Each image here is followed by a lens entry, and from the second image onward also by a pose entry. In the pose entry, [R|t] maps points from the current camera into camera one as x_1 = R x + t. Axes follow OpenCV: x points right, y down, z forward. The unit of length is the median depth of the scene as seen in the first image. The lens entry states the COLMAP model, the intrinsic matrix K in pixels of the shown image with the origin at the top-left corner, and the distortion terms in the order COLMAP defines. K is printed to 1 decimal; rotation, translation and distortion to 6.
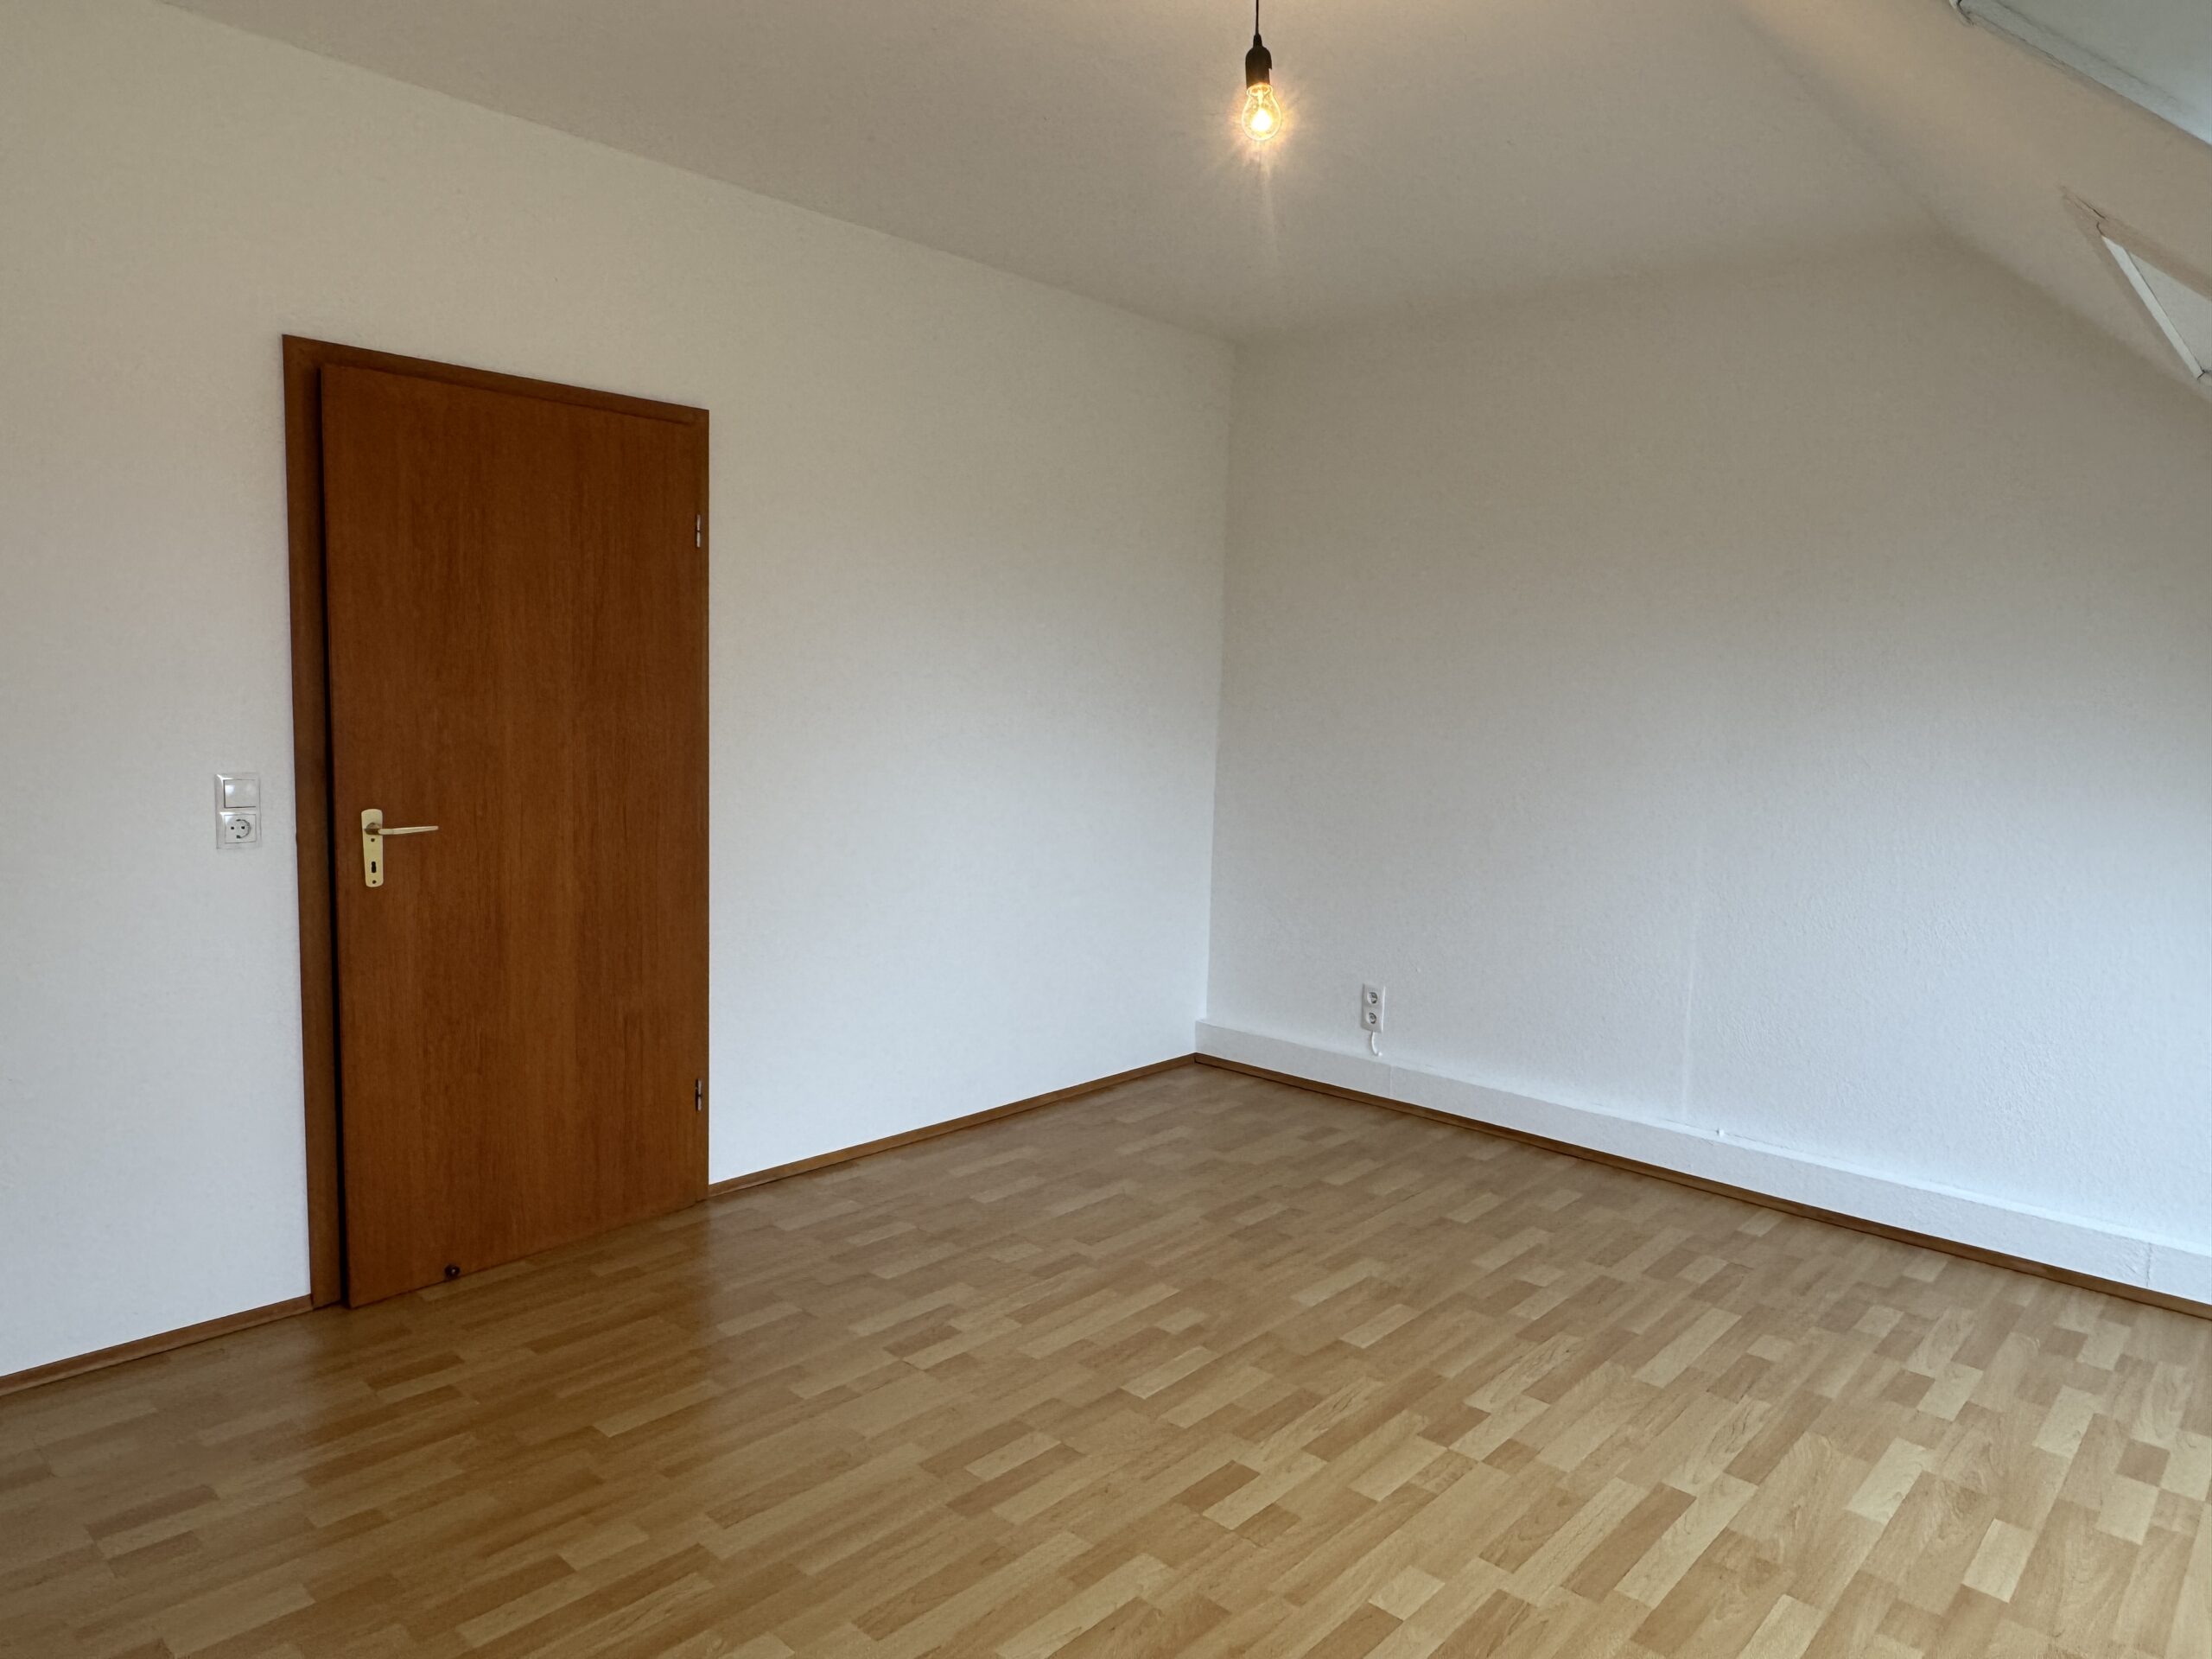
lens RADIAL K [[1414.0, 0, 1106.0], [0, 1414.0, 829.5], [0, 0, 1]] dist [-0.002611, 0.000790]
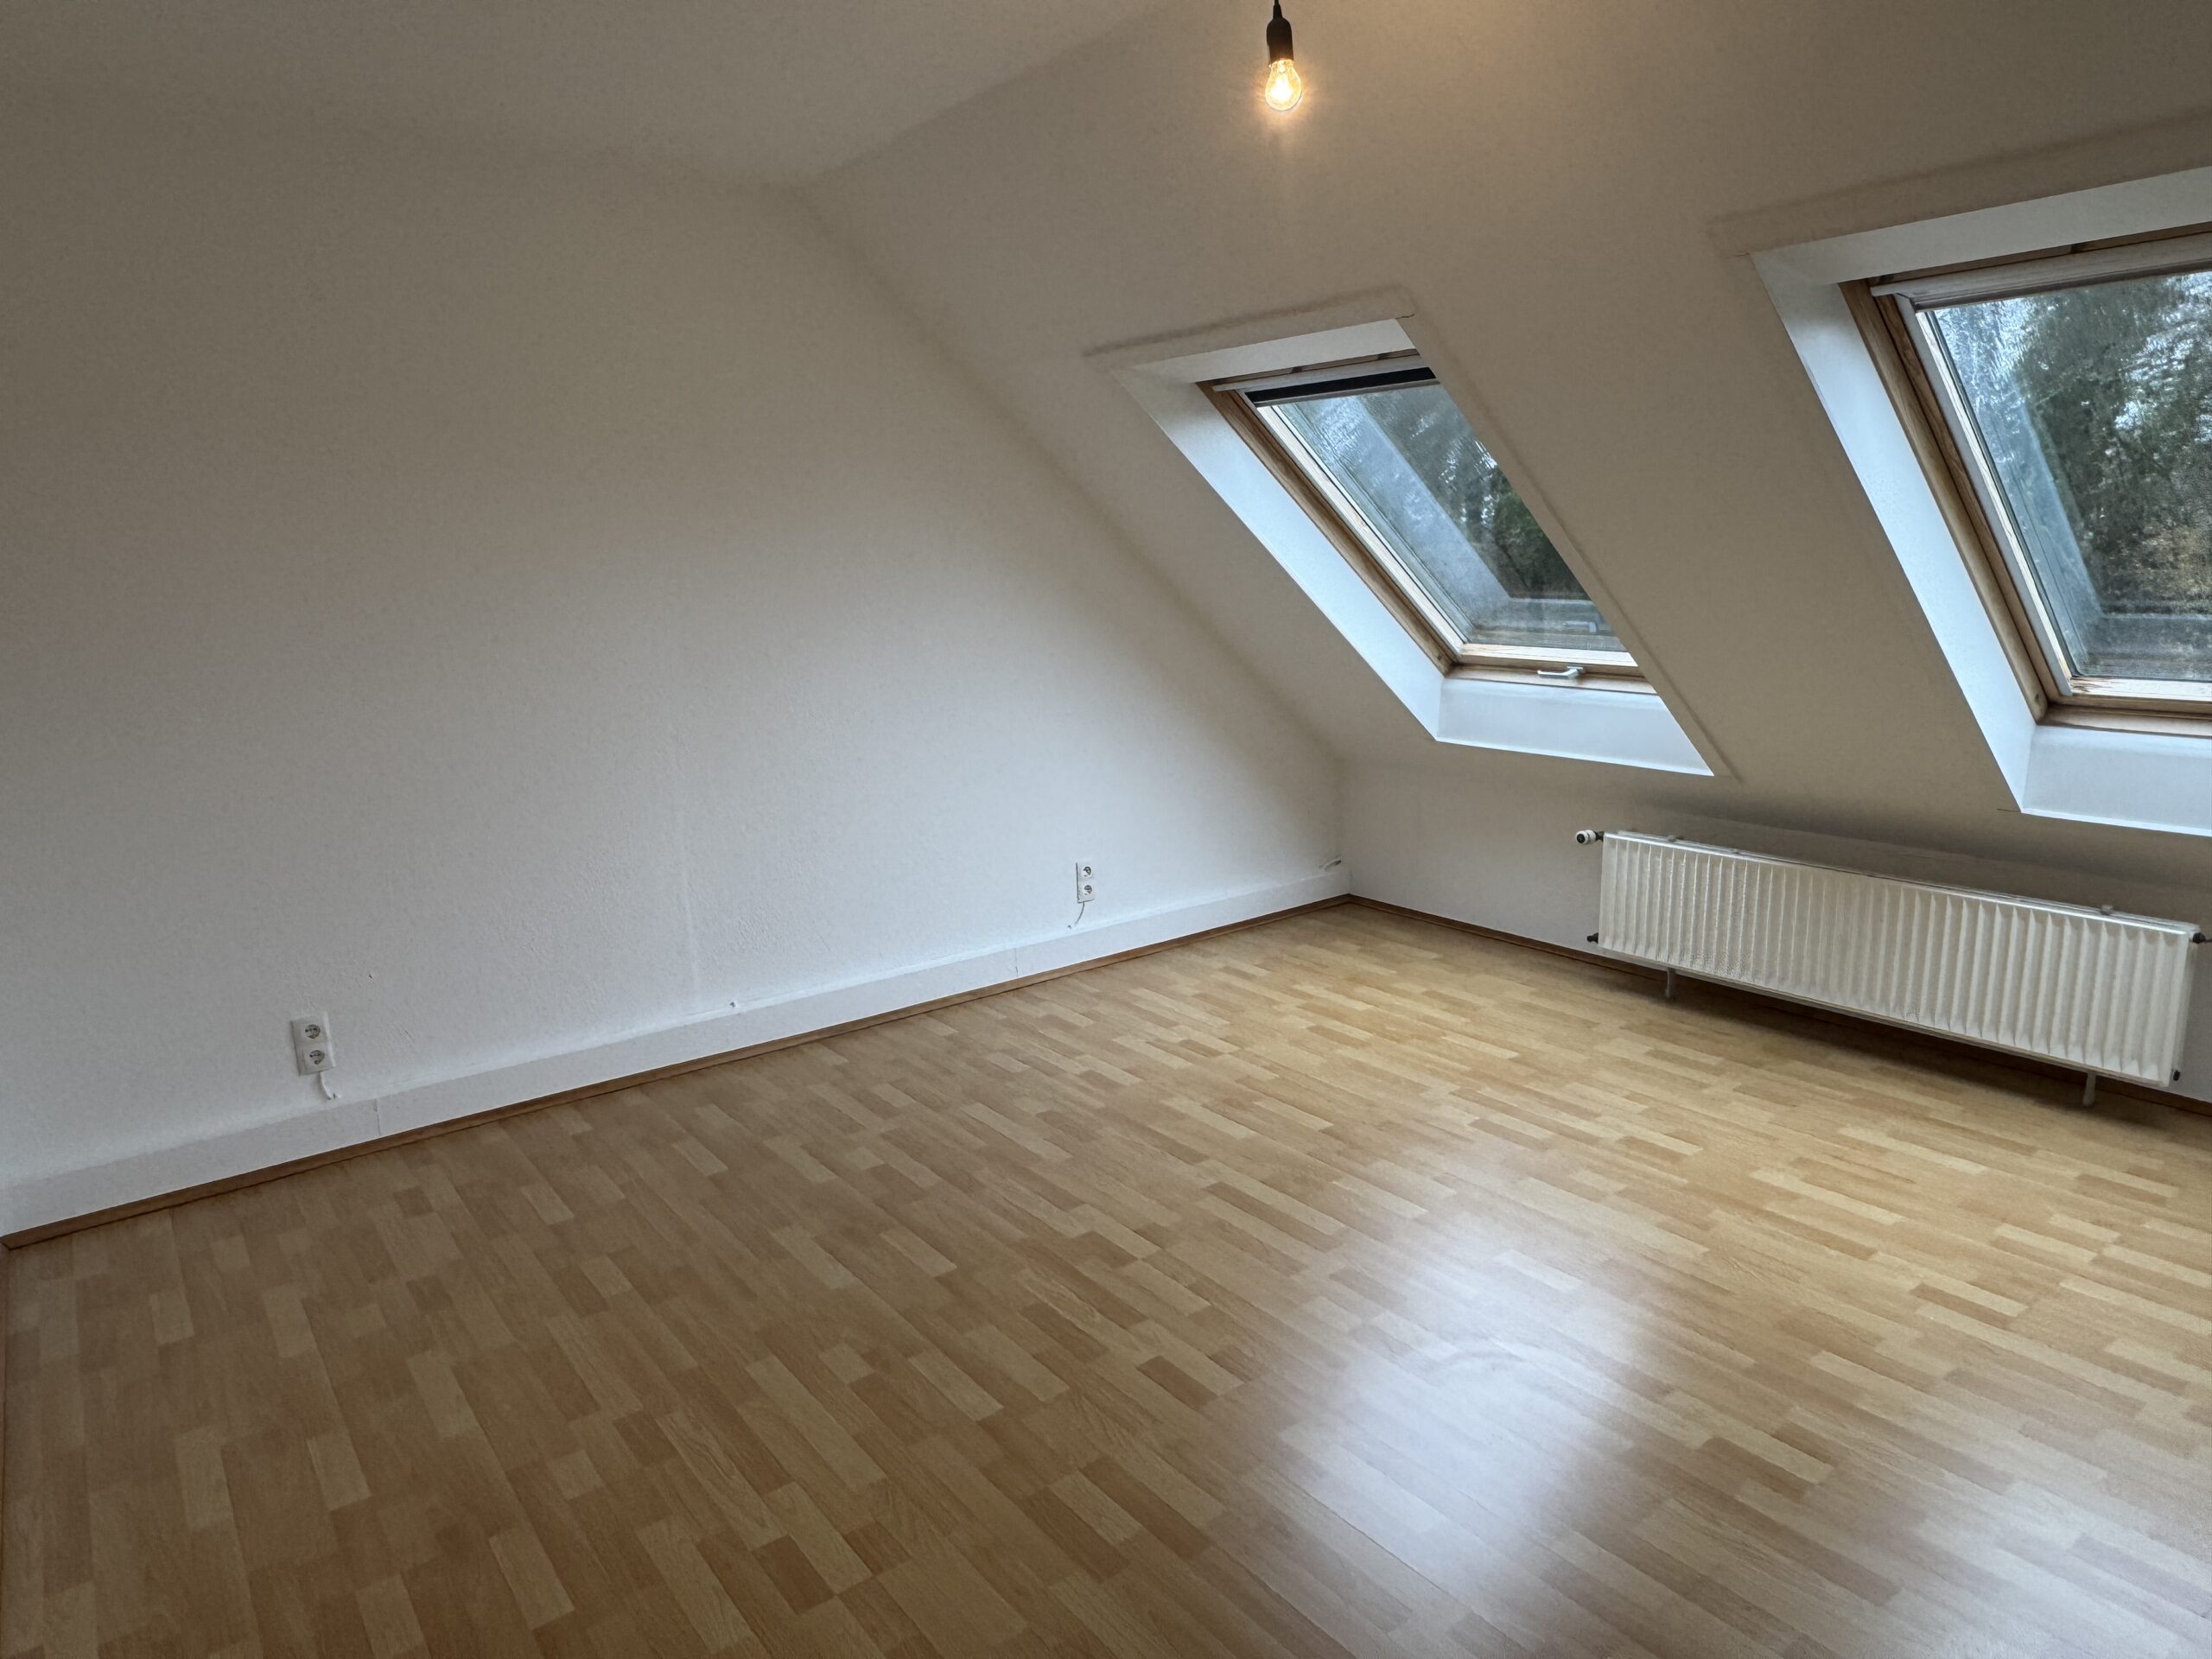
lens RADIAL K [[1414.0, 0, 1106.0], [0, 1414.0, 829.5], [0, 0, 1]] dist [-0.002611, 0.000790]
pose [[0.182347, -0.231763, 0.955529, -0.646476], [0.138584, 0.968179, 0.208384, -0.126829], [-0.973419, 0.094423, 0.208663, 0.599960]]
